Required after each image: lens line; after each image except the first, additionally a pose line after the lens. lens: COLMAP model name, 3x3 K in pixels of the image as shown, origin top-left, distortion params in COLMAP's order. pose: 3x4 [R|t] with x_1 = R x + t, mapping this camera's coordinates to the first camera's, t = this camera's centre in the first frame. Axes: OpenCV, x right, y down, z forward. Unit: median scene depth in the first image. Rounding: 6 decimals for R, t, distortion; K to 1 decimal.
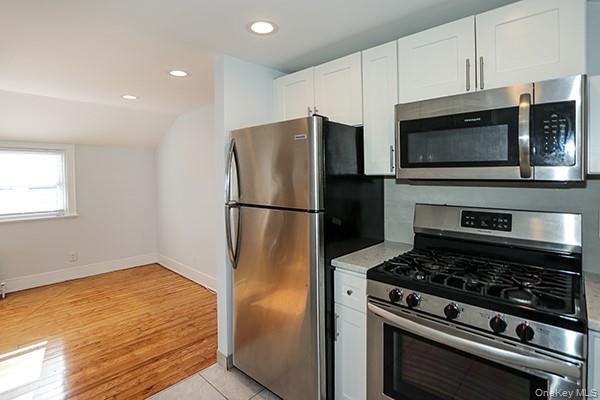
lens RADIAL K [[293.1, 0, 301.6], [0, 293.1, 183.0], [0, 0, 1]] dist [-0.020841, -0.000128]
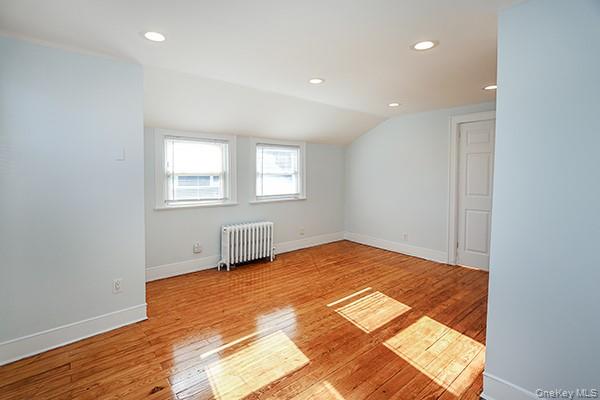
lens RADIAL K [[287.6, 0, 286.8], [0, 287.6, 173.9], [0, 0, 1]] dist [0.001189, 0.000158]
pose [[0.988805, 0.008432, -0.148977, -0.824551], [-0.009614, 0.999928, -0.007215, 0.020733], [0.148906, 0.008567, 0.988814, -0.315277]]
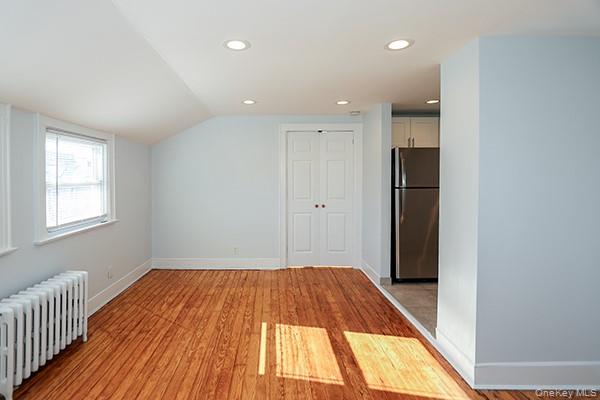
lens RADIAL K [[296.4, 0, 262.4], [0, 296.4, 176.2], [0, 0, 1]] dist [-0.003875, -0.000792]
pose [[0.751805, -0.001032, 0.659384, -1.249080], [0.016711, 0.999707, -0.017490, 0.010283], [-0.659173, 0.024168, 0.751602, 0.107470]]
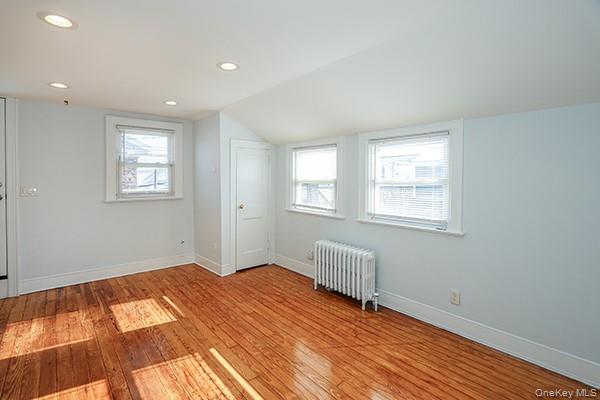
lens RADIAL K [[291.9, 0, 292.1], [0, 291.9, 183.5], [0, 0, 1]] dist [-0.001149, -0.000035]
pose [[-0.135250, 0.017480, -0.990657, -0.146670], [-0.019314, 0.999608, 0.020274, 0.000753], [0.990623, 0.021876, -0.134859, 0.888917]]
